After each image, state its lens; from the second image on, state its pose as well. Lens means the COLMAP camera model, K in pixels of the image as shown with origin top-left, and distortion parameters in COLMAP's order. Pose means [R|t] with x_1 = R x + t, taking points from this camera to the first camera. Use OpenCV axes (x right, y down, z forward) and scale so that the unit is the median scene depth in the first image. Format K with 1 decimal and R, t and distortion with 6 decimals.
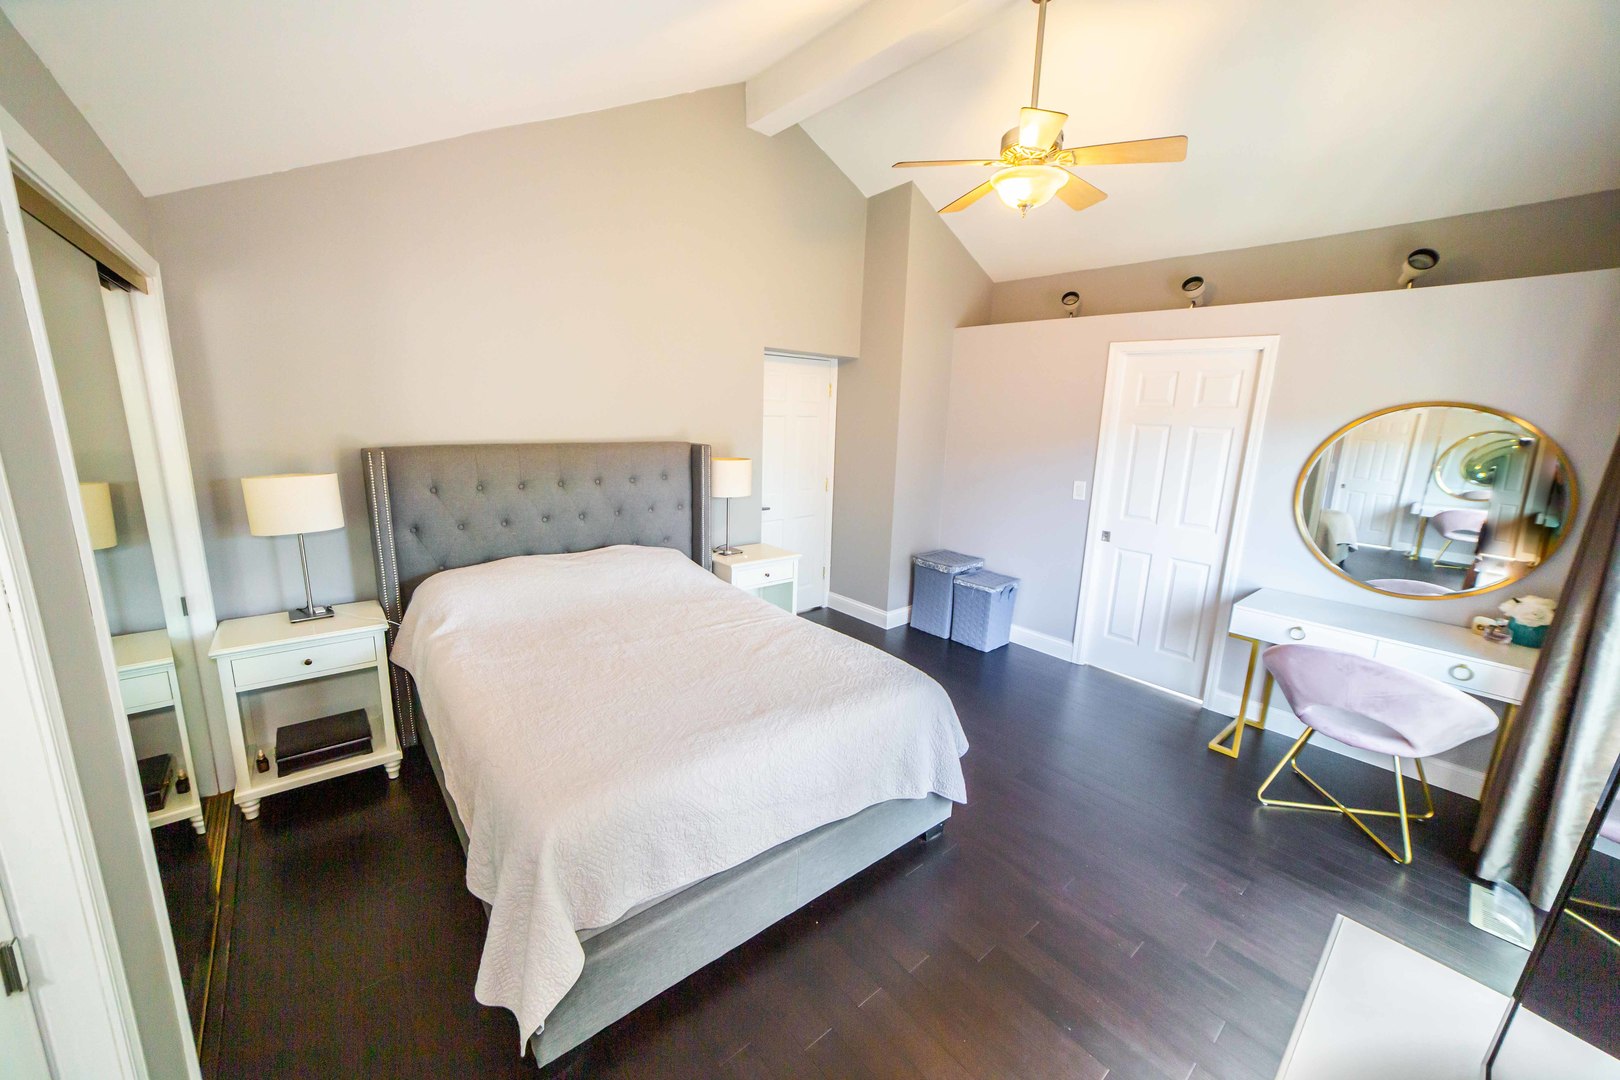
lens RADIAL K [[615.5, 0, 806.8], [0, 615.5, 537.9], [0, 0, 1]] dist [-0.006683, 0.003058]
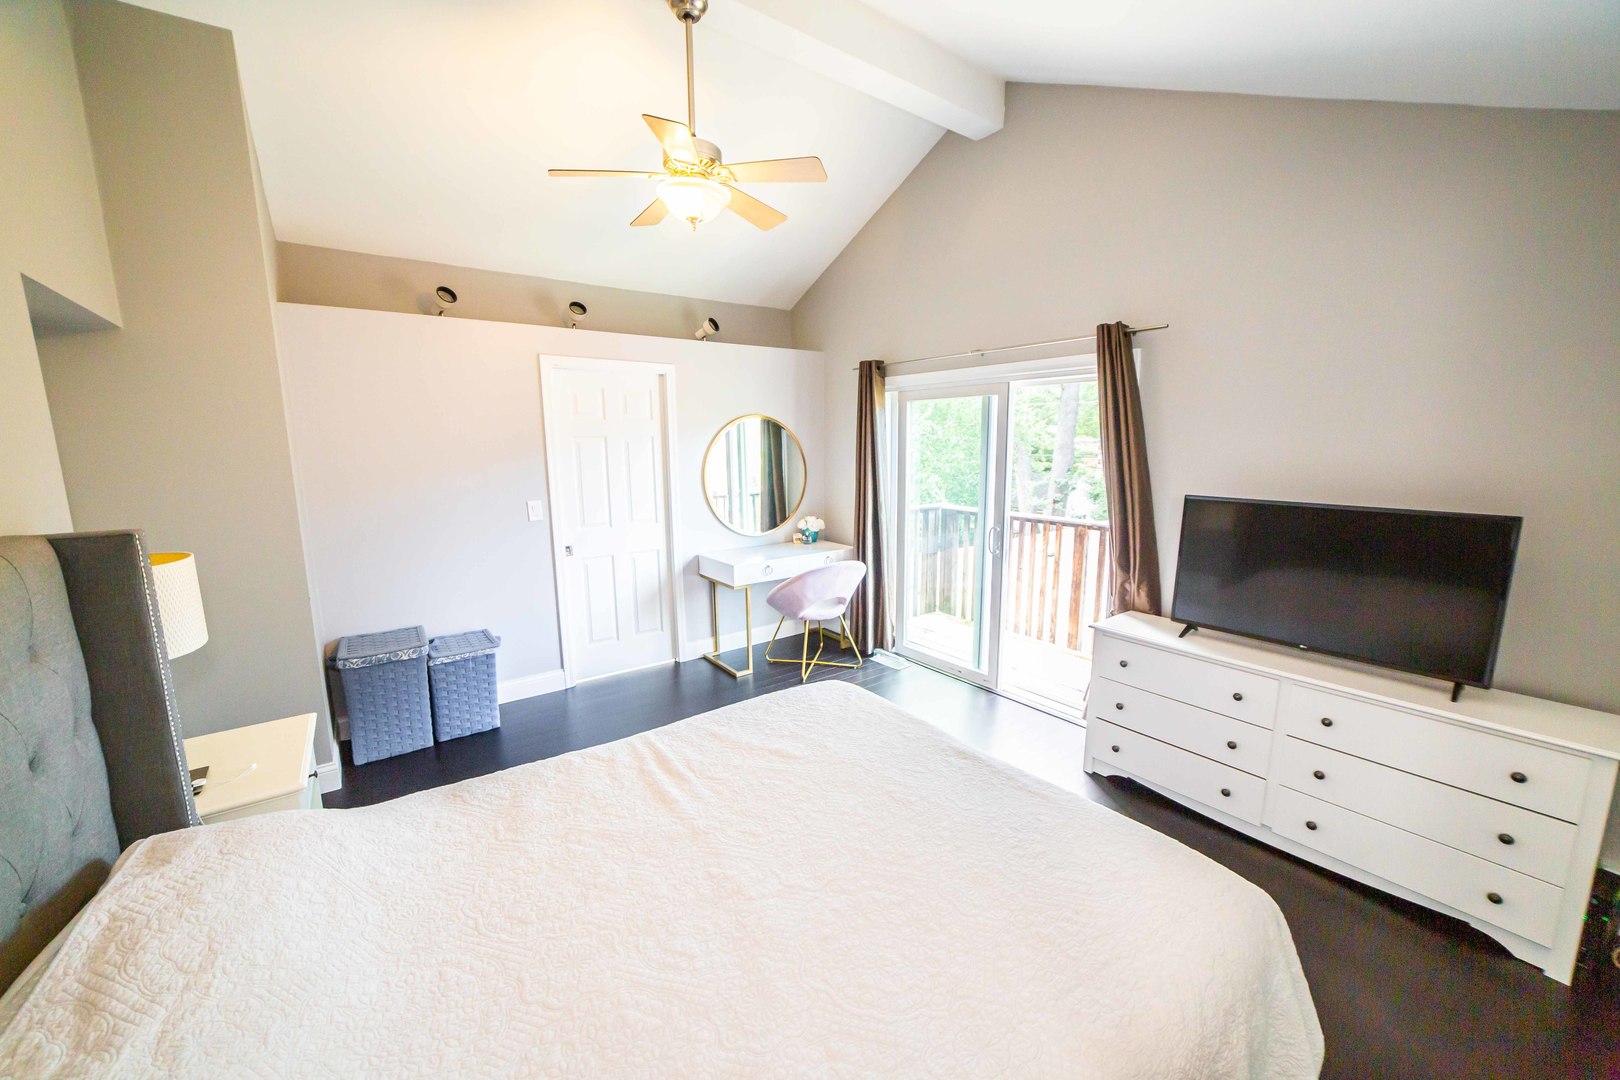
lens RADIAL K [[615.5, 0, 803.5], [0, 615.5, 538.3], [0, 0, 1]] dist [-0.006683, 0.003058]
pose [[0.067993, -0.200160, 0.977401, -0.549913], [0.218511, 0.958870, 0.181165, -0.144350], [-0.973463, 0.201255, 0.108934, 0.630971]]
